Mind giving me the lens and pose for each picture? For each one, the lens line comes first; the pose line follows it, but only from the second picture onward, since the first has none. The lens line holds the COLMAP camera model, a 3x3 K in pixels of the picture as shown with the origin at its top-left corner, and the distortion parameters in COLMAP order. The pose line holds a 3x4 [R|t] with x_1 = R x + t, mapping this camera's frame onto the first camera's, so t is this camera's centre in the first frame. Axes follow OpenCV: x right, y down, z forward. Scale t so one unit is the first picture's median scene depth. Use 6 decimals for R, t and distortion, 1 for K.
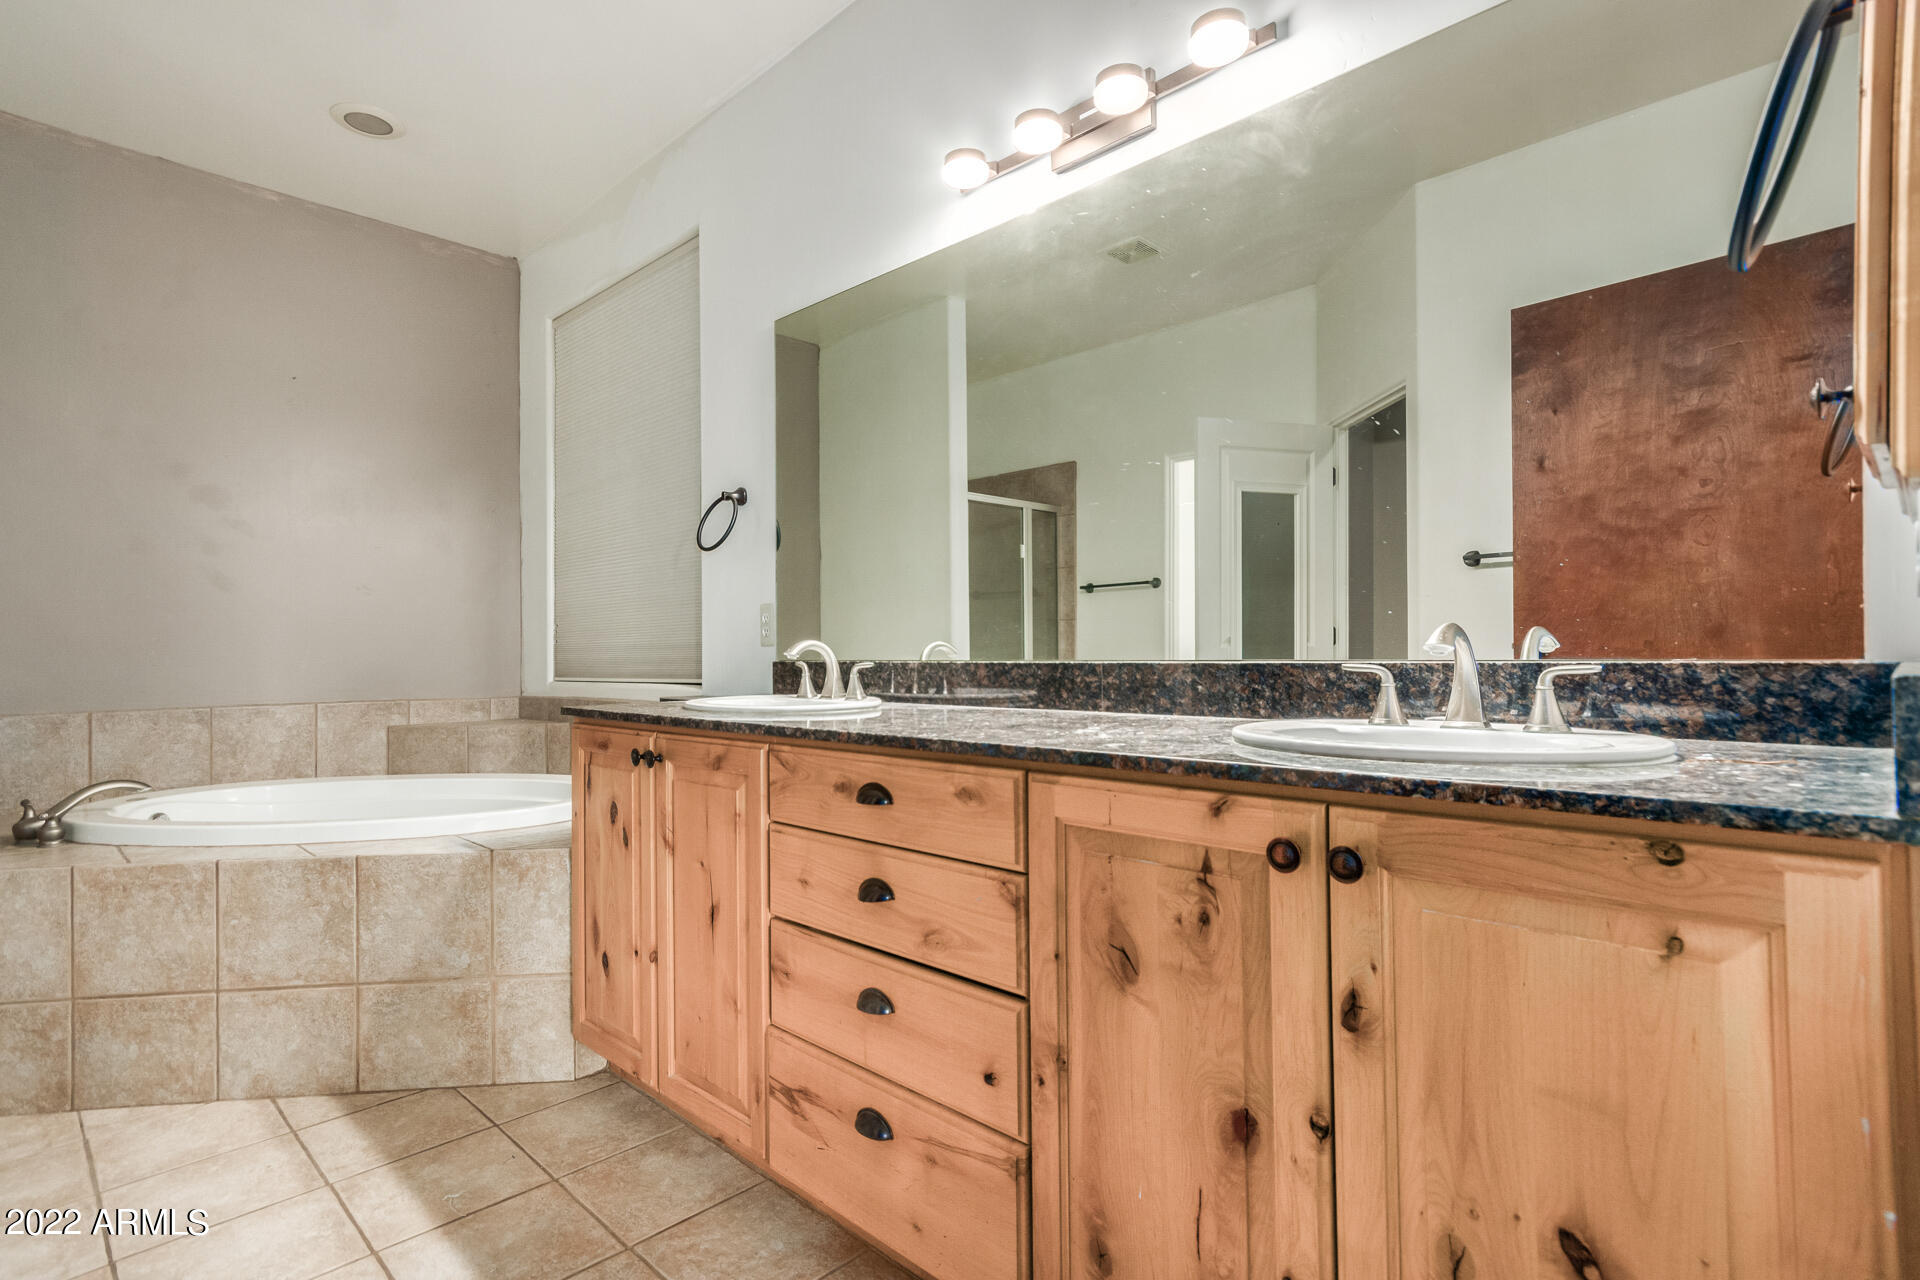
lens RADIAL K [[936.6, 0, 961.4], [0, 936.6, 642.9], [0, 0, 1]] dist [0.015472, 0.001179]
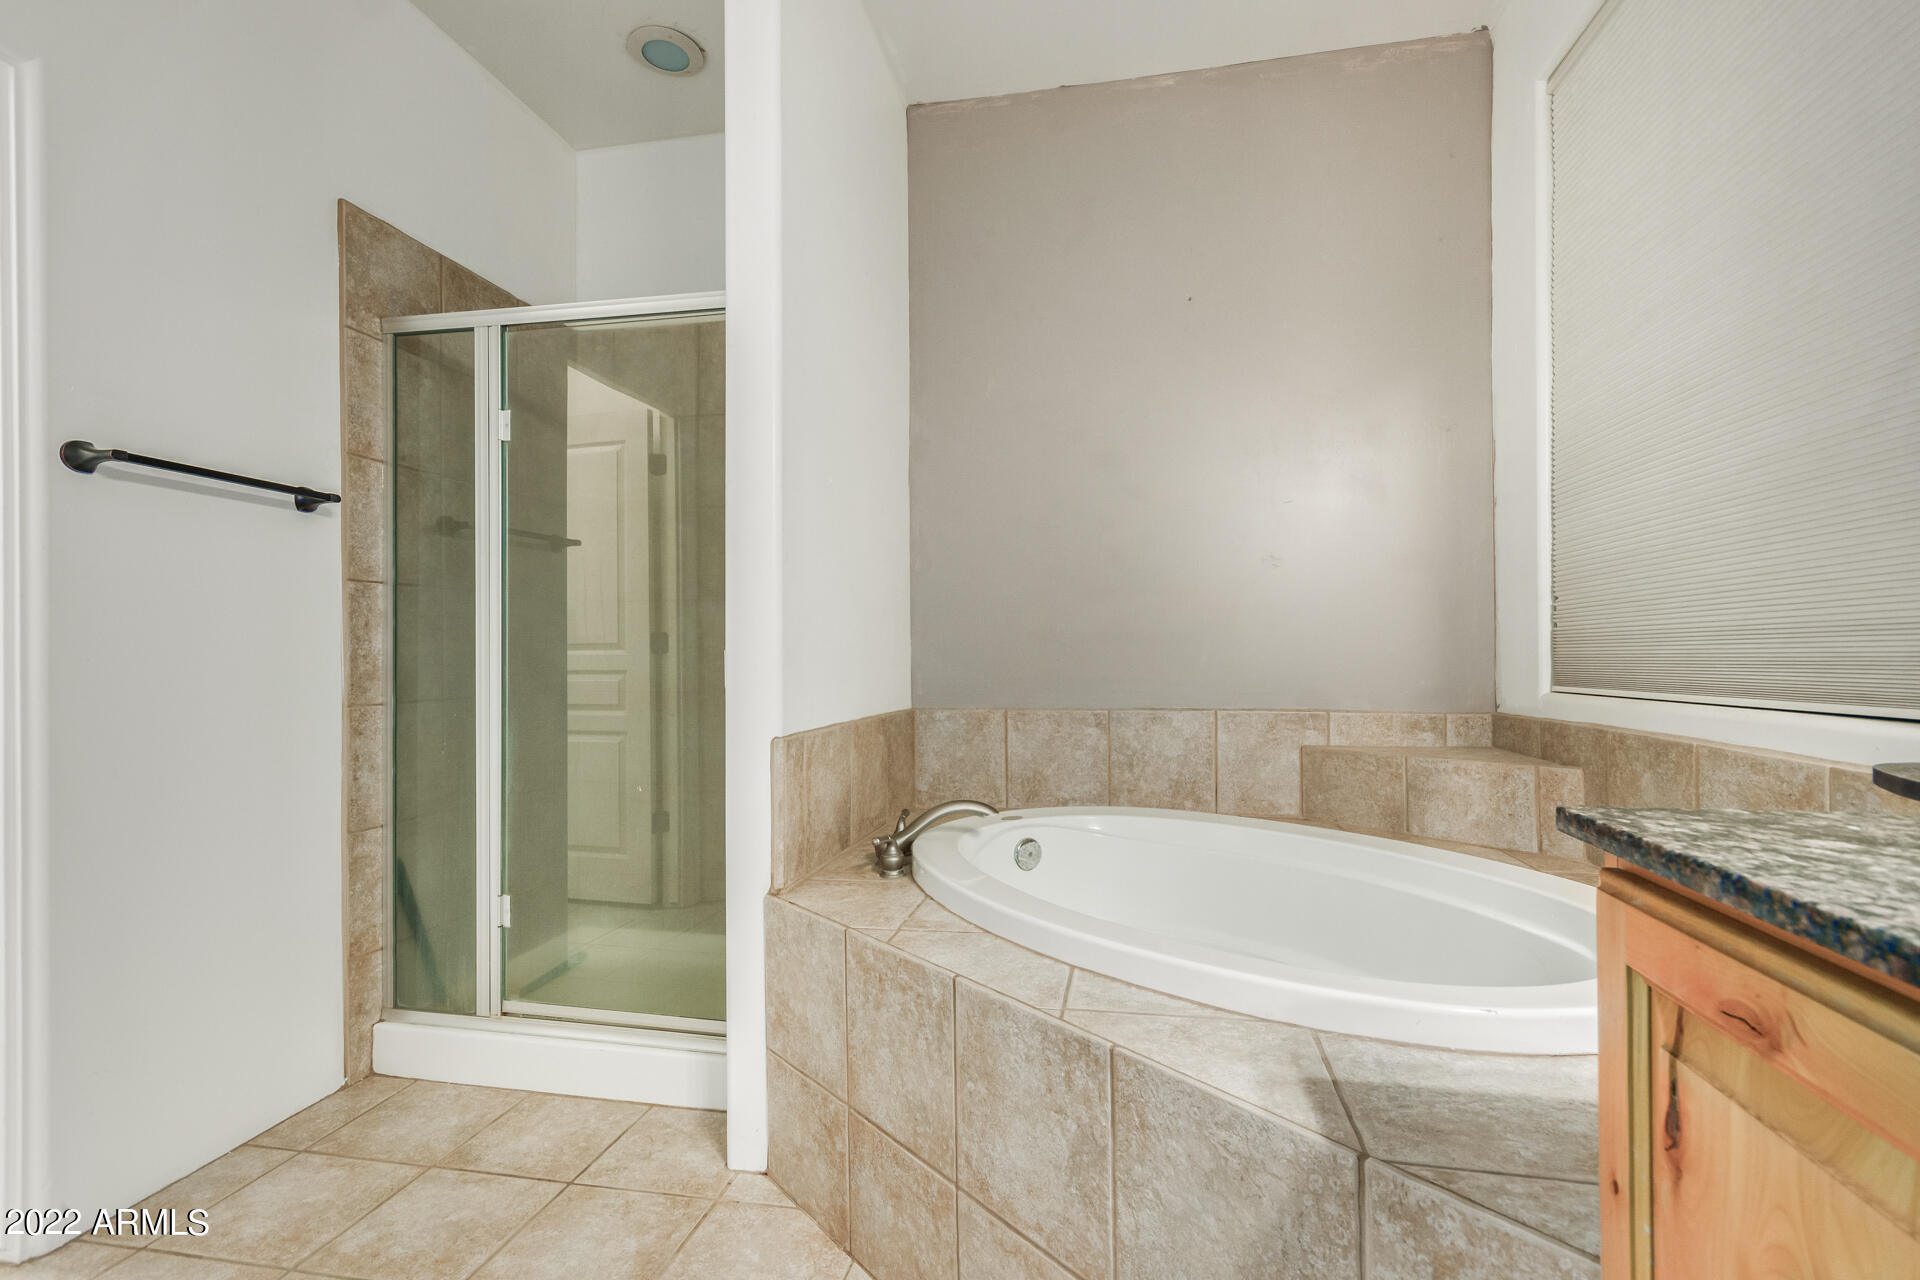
lens RADIAL K [[889.6, 0, 955.4], [0, 889.6, 649.5], [0, 0, 1]] dist [0.002768, -0.000205]
pose [[0.535359, 0.000325, -0.844624, -0.253051], [0.011439, 0.999905, 0.007635, 0.008750], [0.844547, -0.013750, 0.535305, 0.601671]]
